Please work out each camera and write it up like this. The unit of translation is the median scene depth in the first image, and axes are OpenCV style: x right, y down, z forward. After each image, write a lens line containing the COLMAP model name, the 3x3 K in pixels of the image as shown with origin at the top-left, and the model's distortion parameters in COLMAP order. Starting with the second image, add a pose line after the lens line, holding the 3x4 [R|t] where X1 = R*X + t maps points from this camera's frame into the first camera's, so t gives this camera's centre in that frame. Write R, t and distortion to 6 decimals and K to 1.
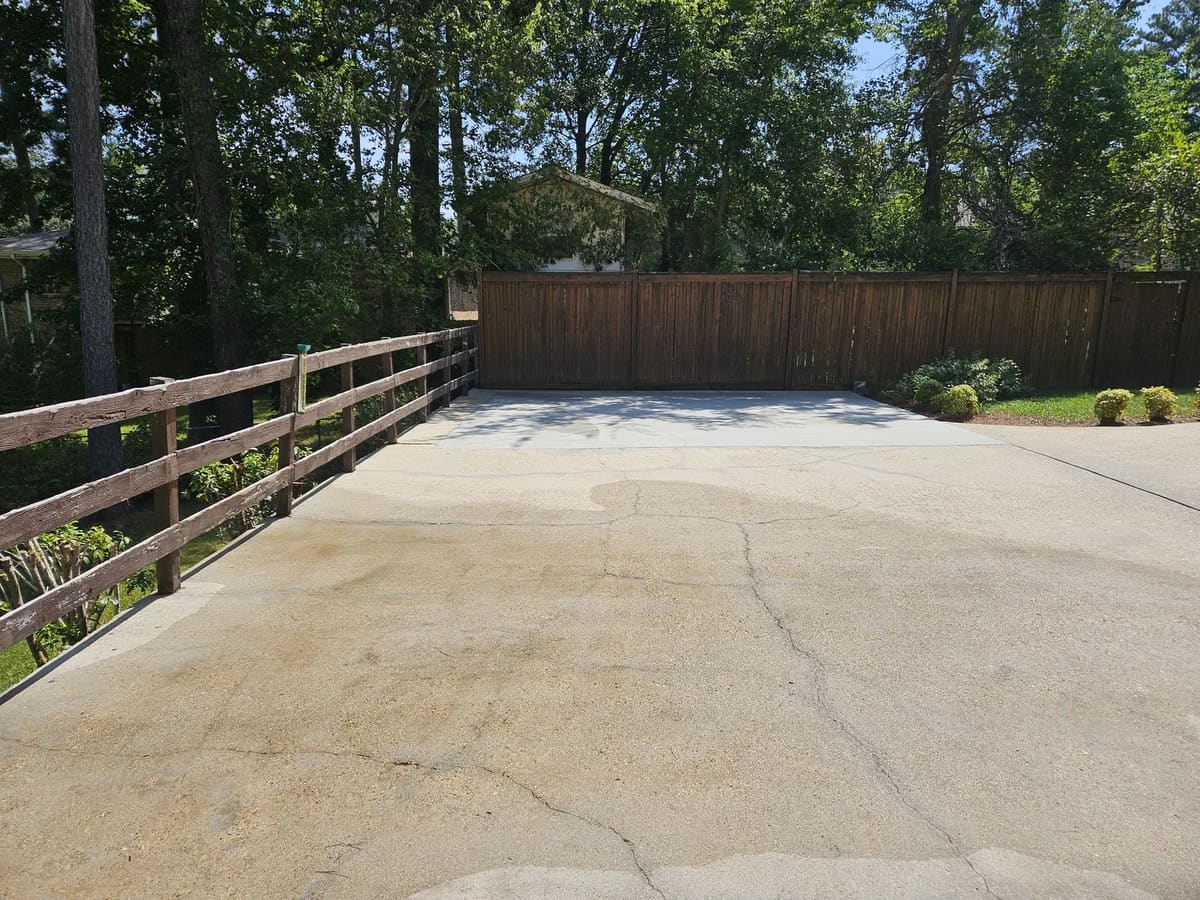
lens RADIAL K [[815.7, 0, 605.5], [0, 815.7, 442.6], [0, 0, 1]] dist [0.074521, -0.036164]
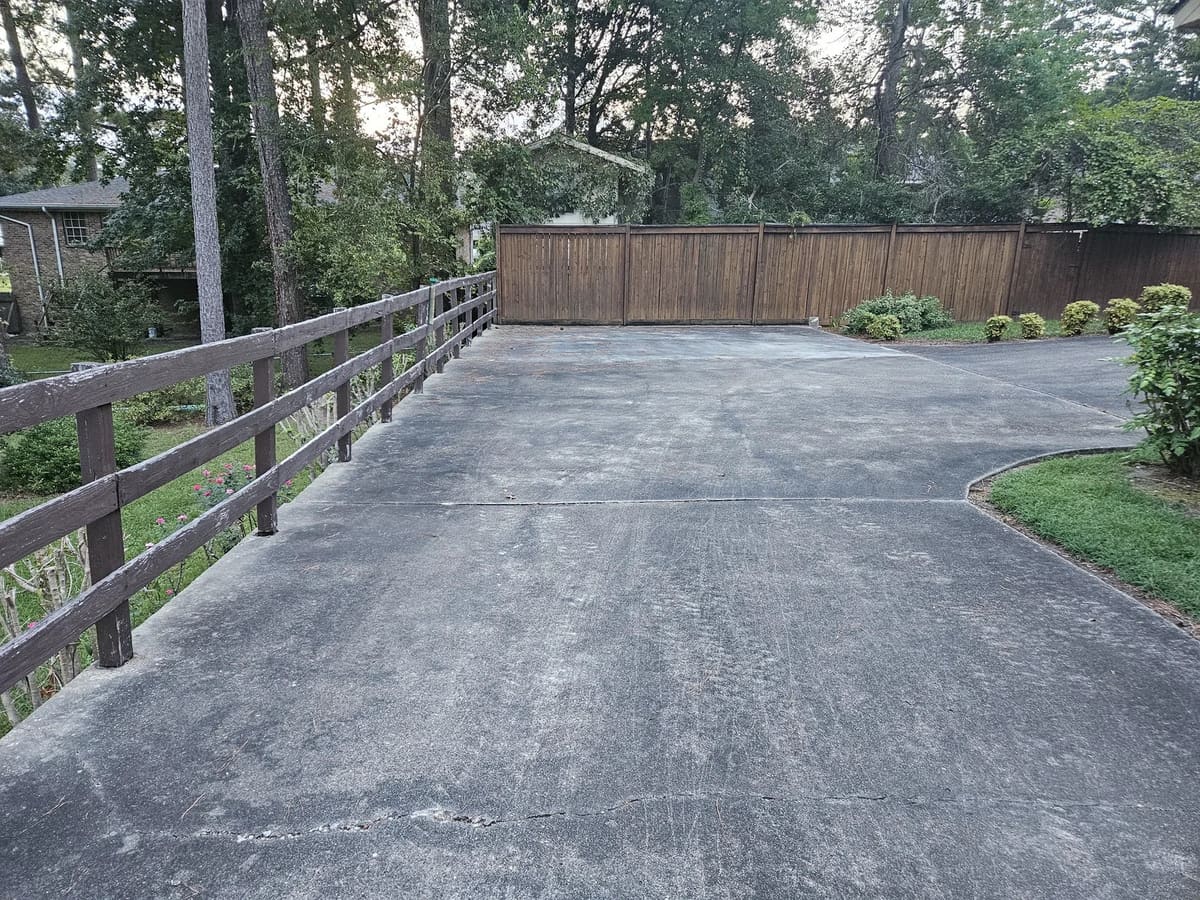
lens RADIAL K [[815.7, 0, 592.5], [0, 815.7, 452.0], [0, 0, 1]] dist [0.074521, -0.036164]
pose [[0.999753, -0.008089, 0.020718, -0.041391], [0.006662, 0.997657, 0.068088, 0.038508], [-0.021220, -0.067933, 0.997464, -0.205907]]
